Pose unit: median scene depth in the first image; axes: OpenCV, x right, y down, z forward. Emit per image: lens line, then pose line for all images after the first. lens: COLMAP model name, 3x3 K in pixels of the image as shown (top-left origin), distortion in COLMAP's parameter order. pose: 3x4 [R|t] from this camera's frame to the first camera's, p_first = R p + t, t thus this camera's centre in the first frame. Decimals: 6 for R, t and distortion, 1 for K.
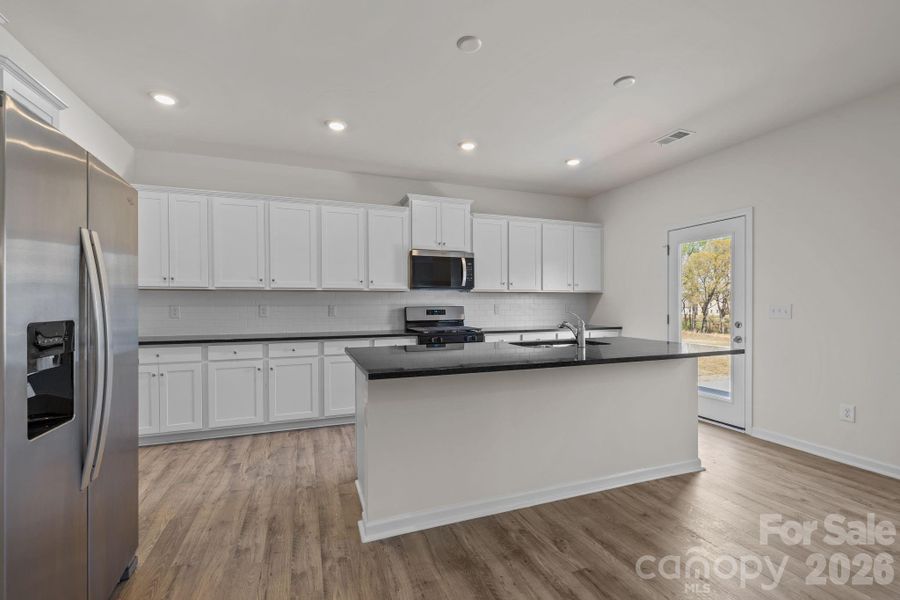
lens RADIAL K [[381.6, 0, 439.6], [0, 381.6, 307.4], [0, 0, 1]] dist [-0.000377, -0.000028]
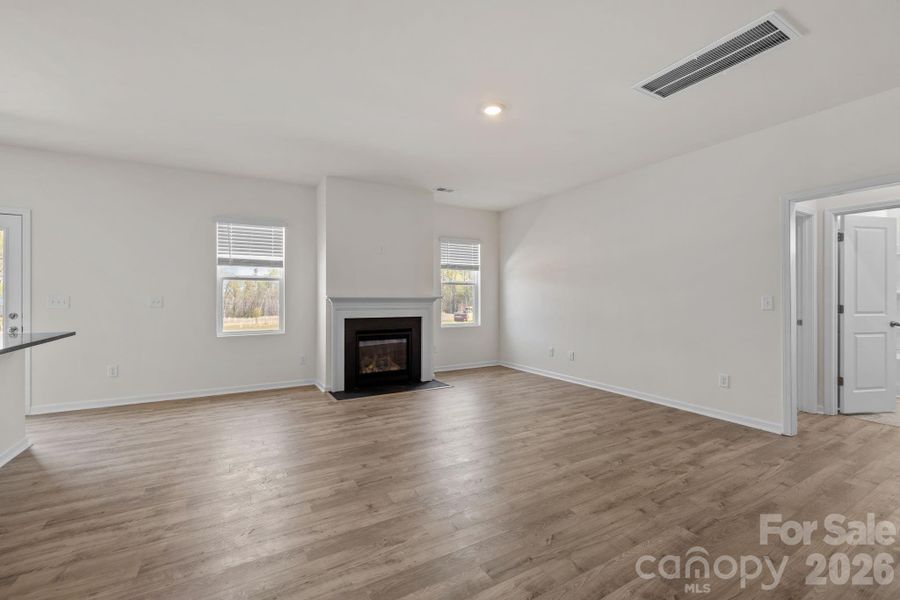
lens RADIAL K [[381.6, 0, 443.4], [0, 381.6, 295.6], [0, 0, 1]] dist [-0.000377, -0.000028]
pose [[-0.170512, 0.005874, 0.985338, -0.396342], [0.009839, 0.999943, -0.004259, 0.004258], [-0.985306, 0.008968, -0.170560, 0.000364]]
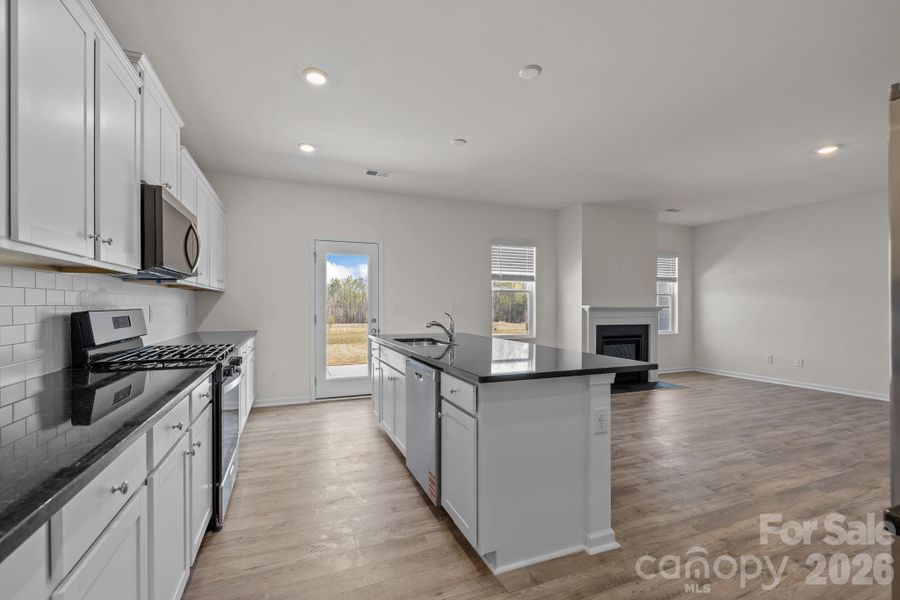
lens RADIAL K [[381.6, 0, 442.5], [0, 381.6, 305.9], [0, 0, 1]] dist [-0.000377, -0.000028]
pose [[-0.030313, 0.002623, 0.999537, -0.529878], [0.006362, 0.999977, -0.002432, -0.002311], [-0.999520, 0.006286, -0.030329, 0.669595]]
